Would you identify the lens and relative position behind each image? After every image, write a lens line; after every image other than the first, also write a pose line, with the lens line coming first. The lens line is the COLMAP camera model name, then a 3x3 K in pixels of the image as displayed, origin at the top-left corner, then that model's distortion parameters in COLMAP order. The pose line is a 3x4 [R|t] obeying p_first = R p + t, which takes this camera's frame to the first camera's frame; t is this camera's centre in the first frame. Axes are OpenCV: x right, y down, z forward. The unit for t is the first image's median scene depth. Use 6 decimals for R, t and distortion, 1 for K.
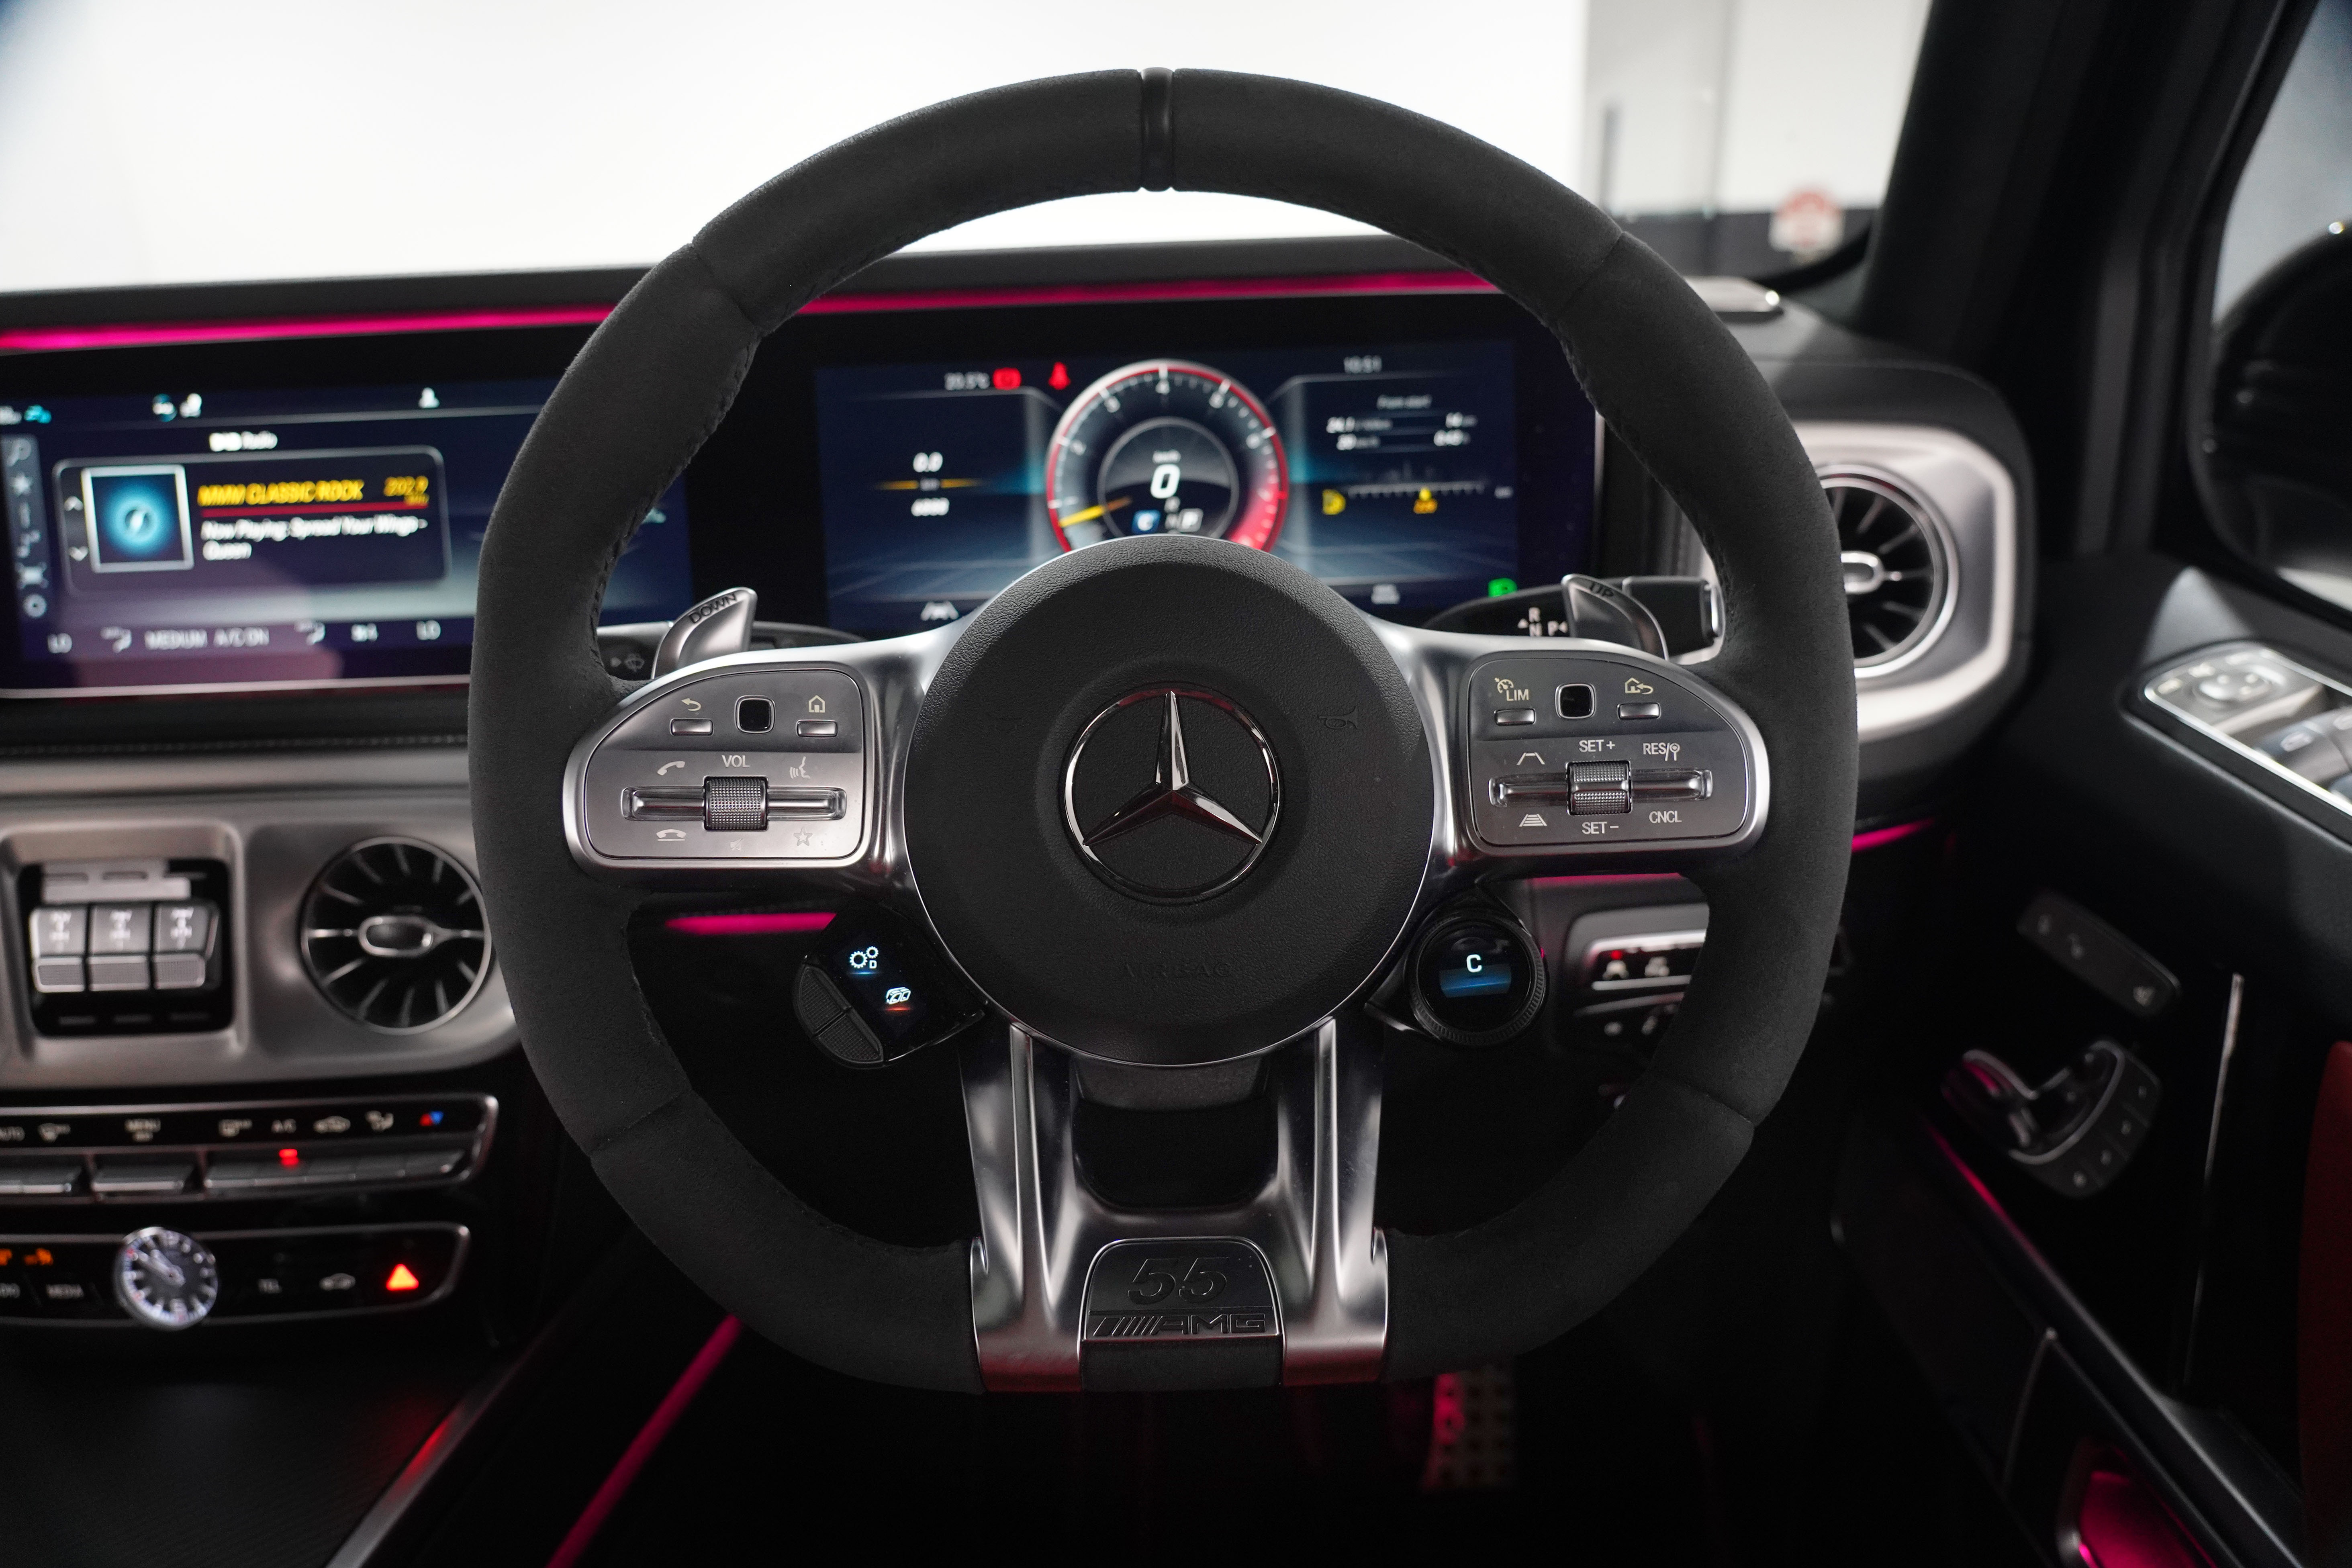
lens RADIAL K [[1625.0, 0, 1160.1], [0, 1625.0, 790.1], [0, 0, 1]] dist [-0.016829, 0.005835]
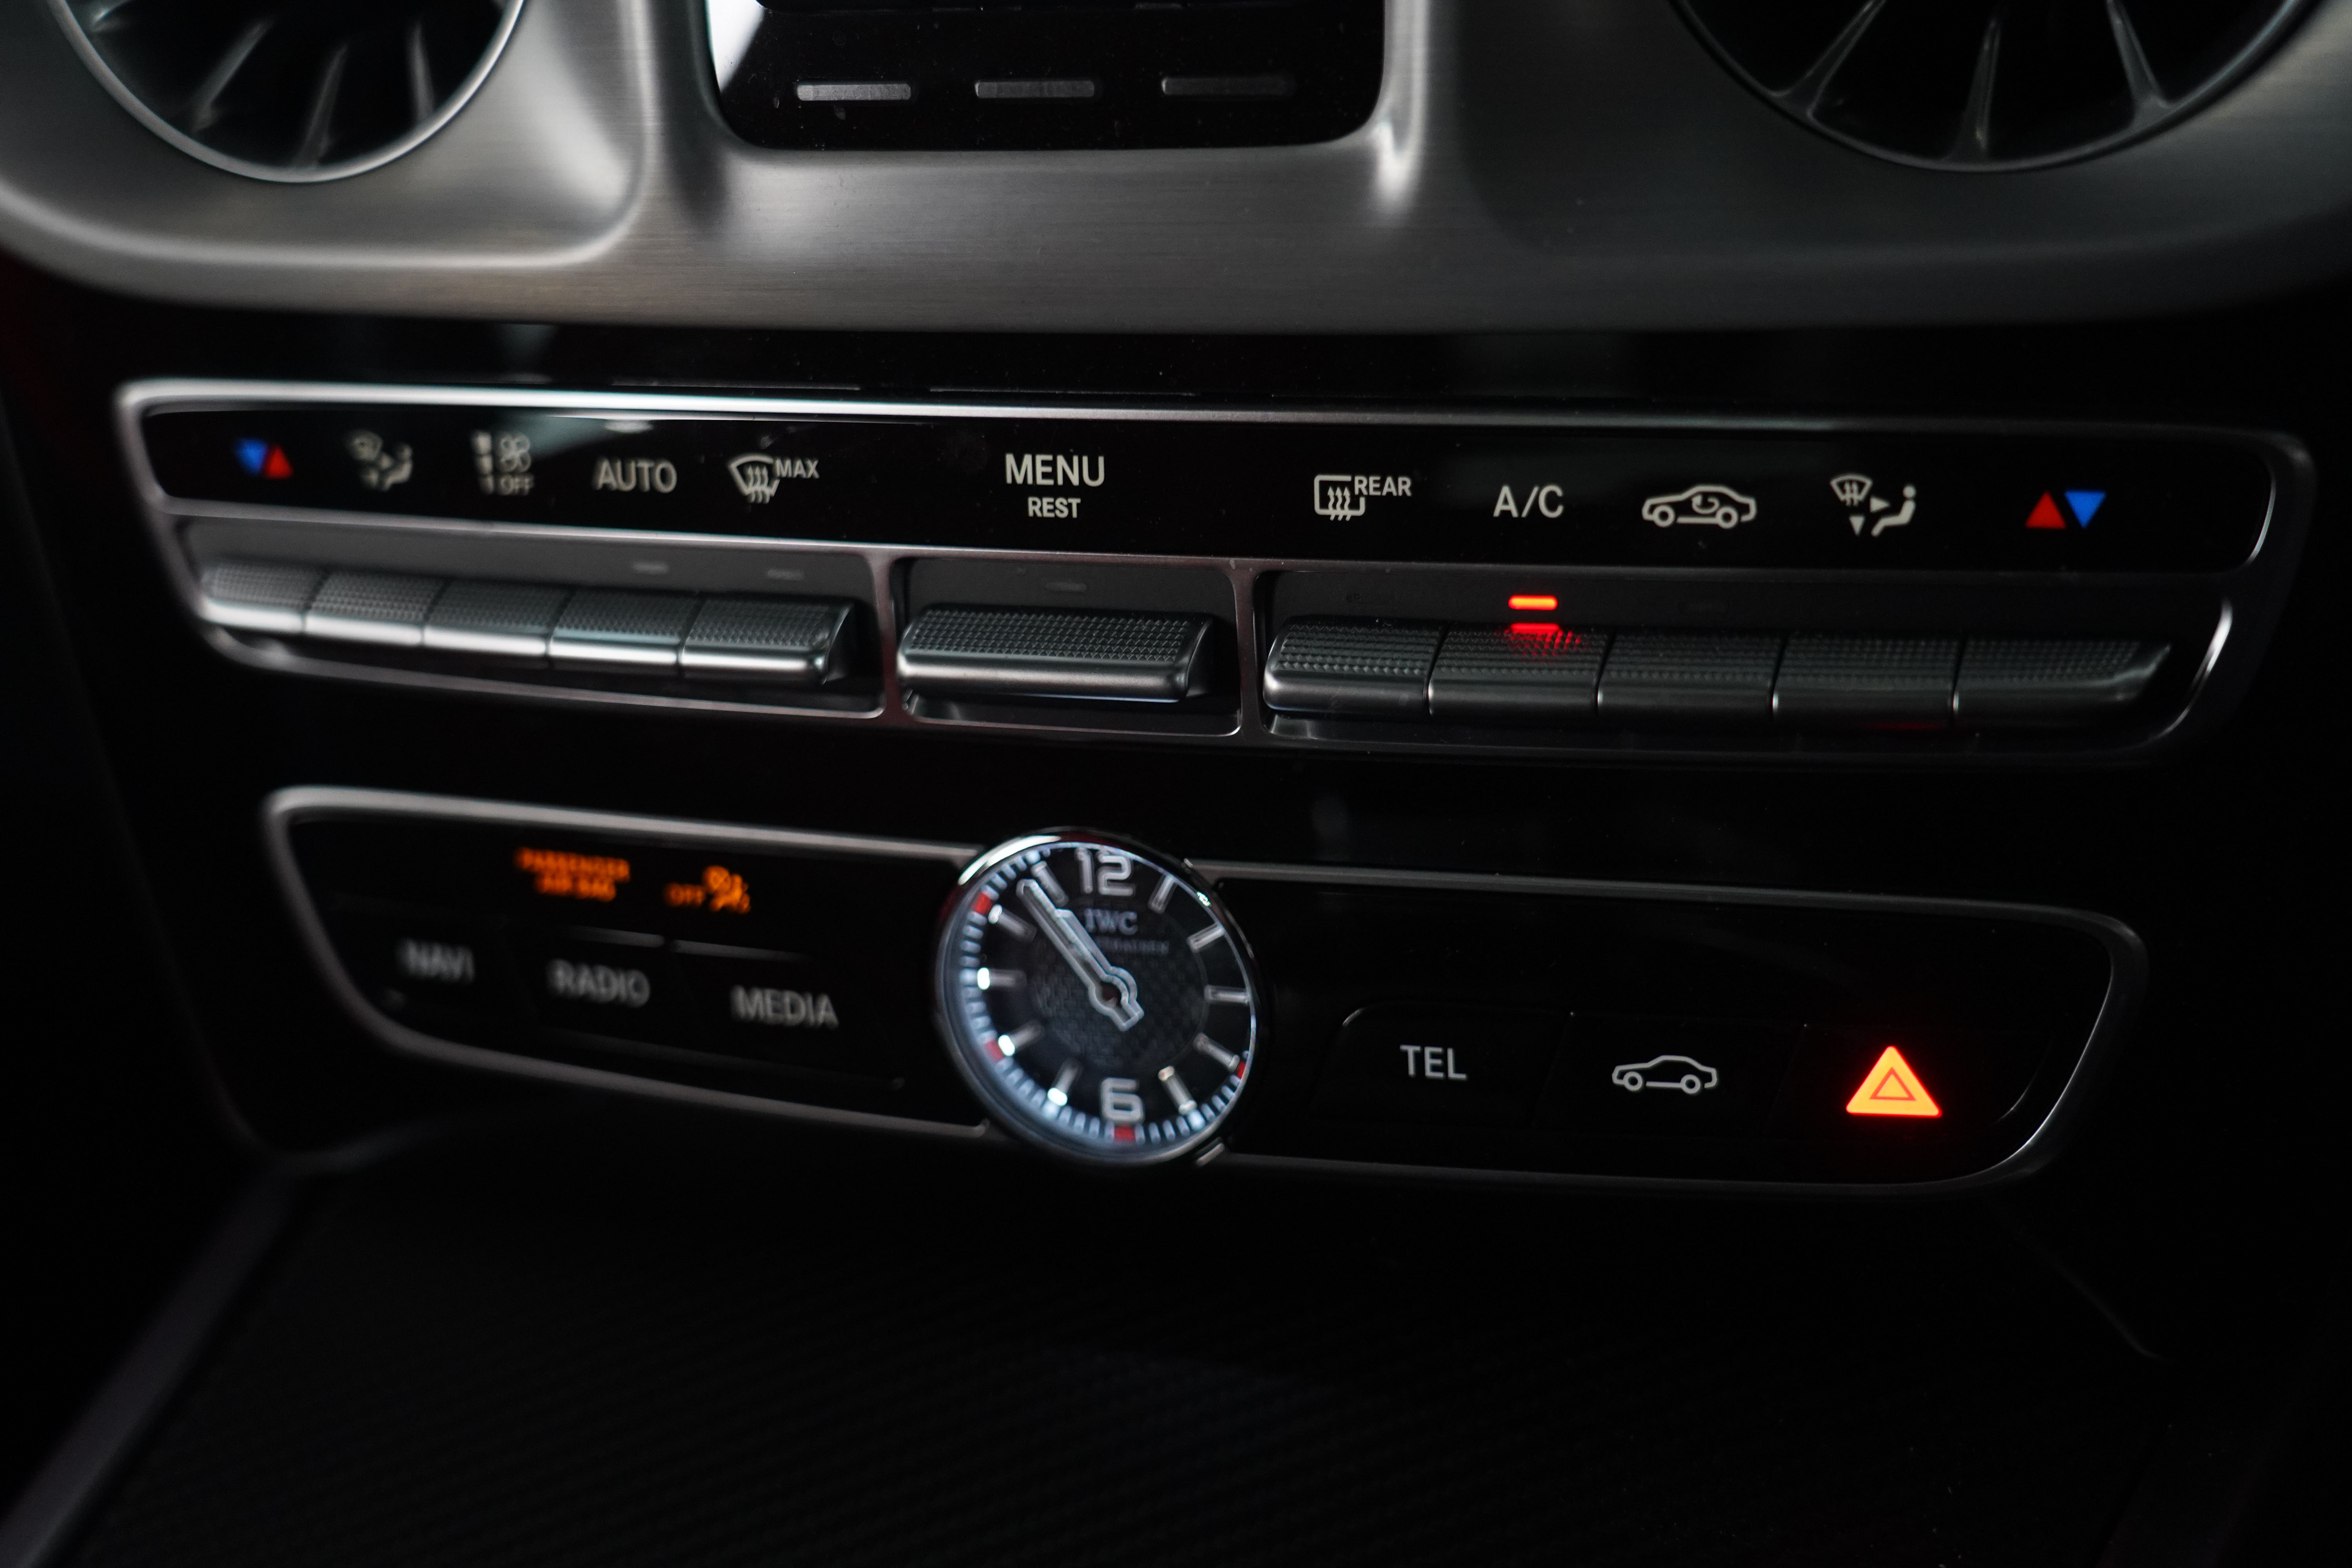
lens RADIAL K [[3863.3, 0, 1176.0], [0, 3863.3, 784.0], [0, 0, 1]] dist [-0.000553, 0.089128]
pose [[0.933162, 0.085823, -0.349059, -0.352323], [-0.025617, 0.984488, 0.173571, 0.137802], [0.358541, -0.153028, 0.920886, 0.353610]]
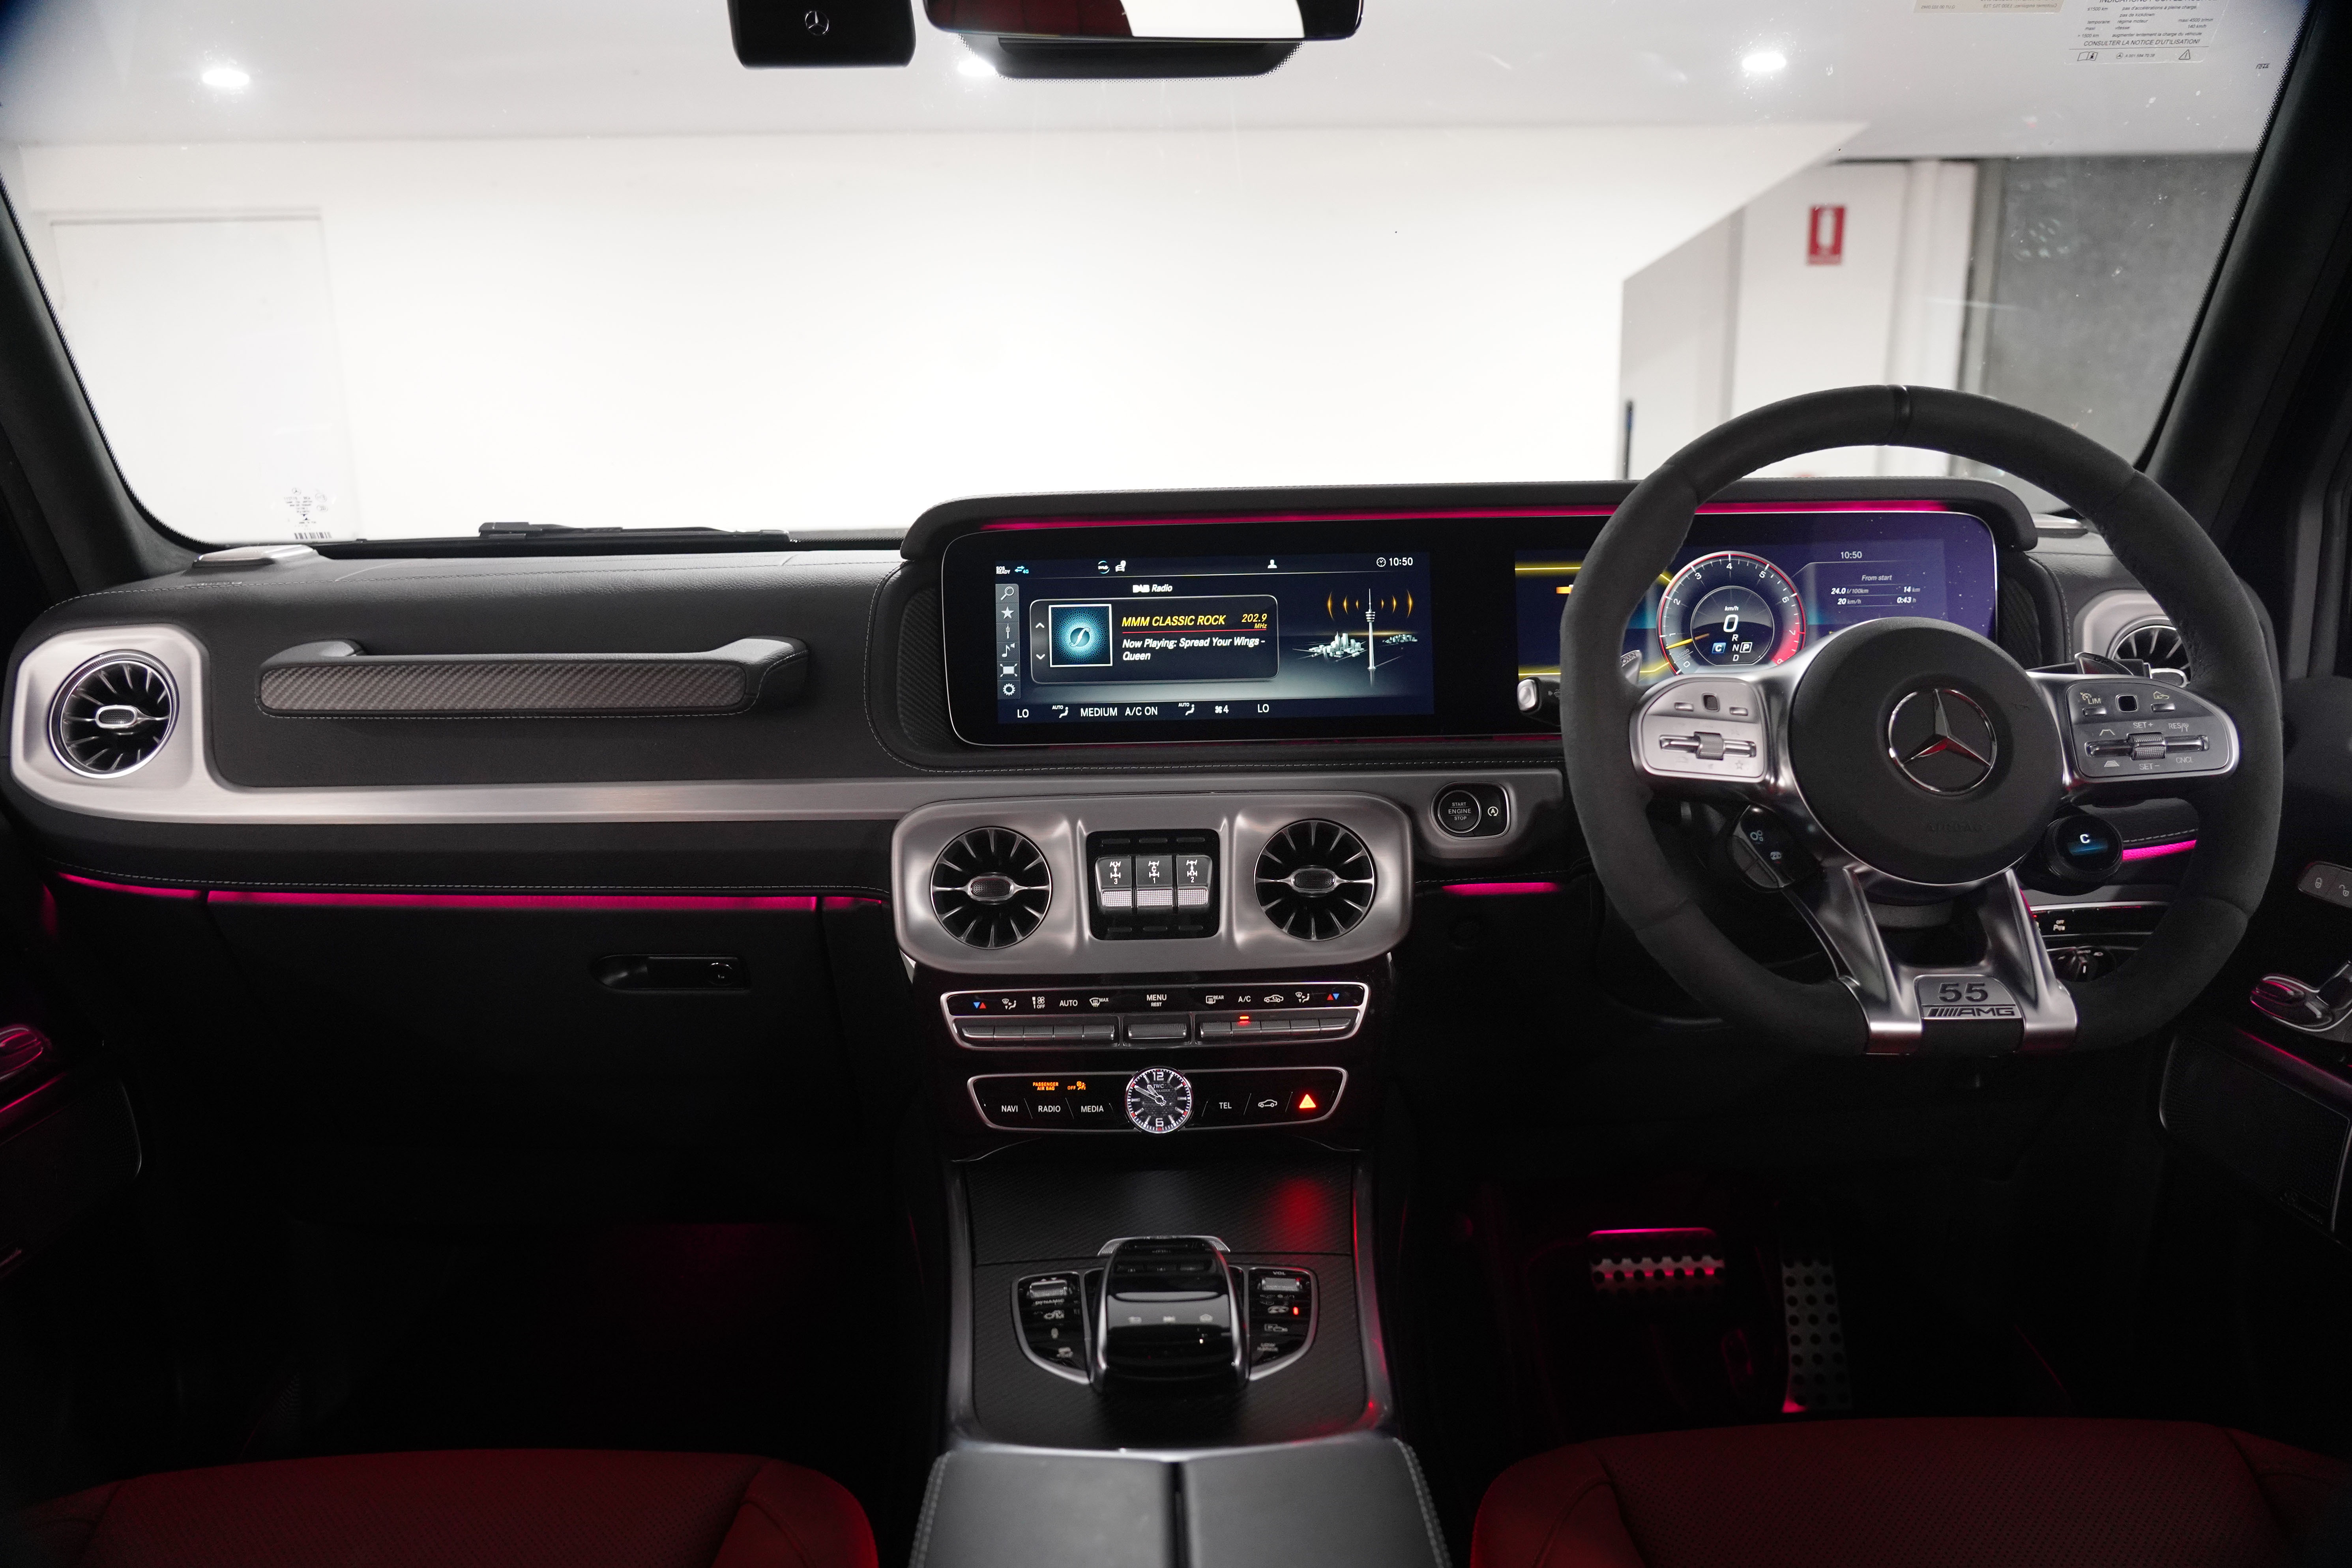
lens RADIAL K [[1596.9, 0, 1176.0], [0, 1596.9, 784.0], [0, 0, 1]] dist [-0.008608, 0.005094]
pose [[0.999589, 0.013642, 0.025219, -0.630716], [-0.009493, 0.987414, -0.157871, 0.239414], [-0.027055, 0.157566, 0.987138, -0.561148]]
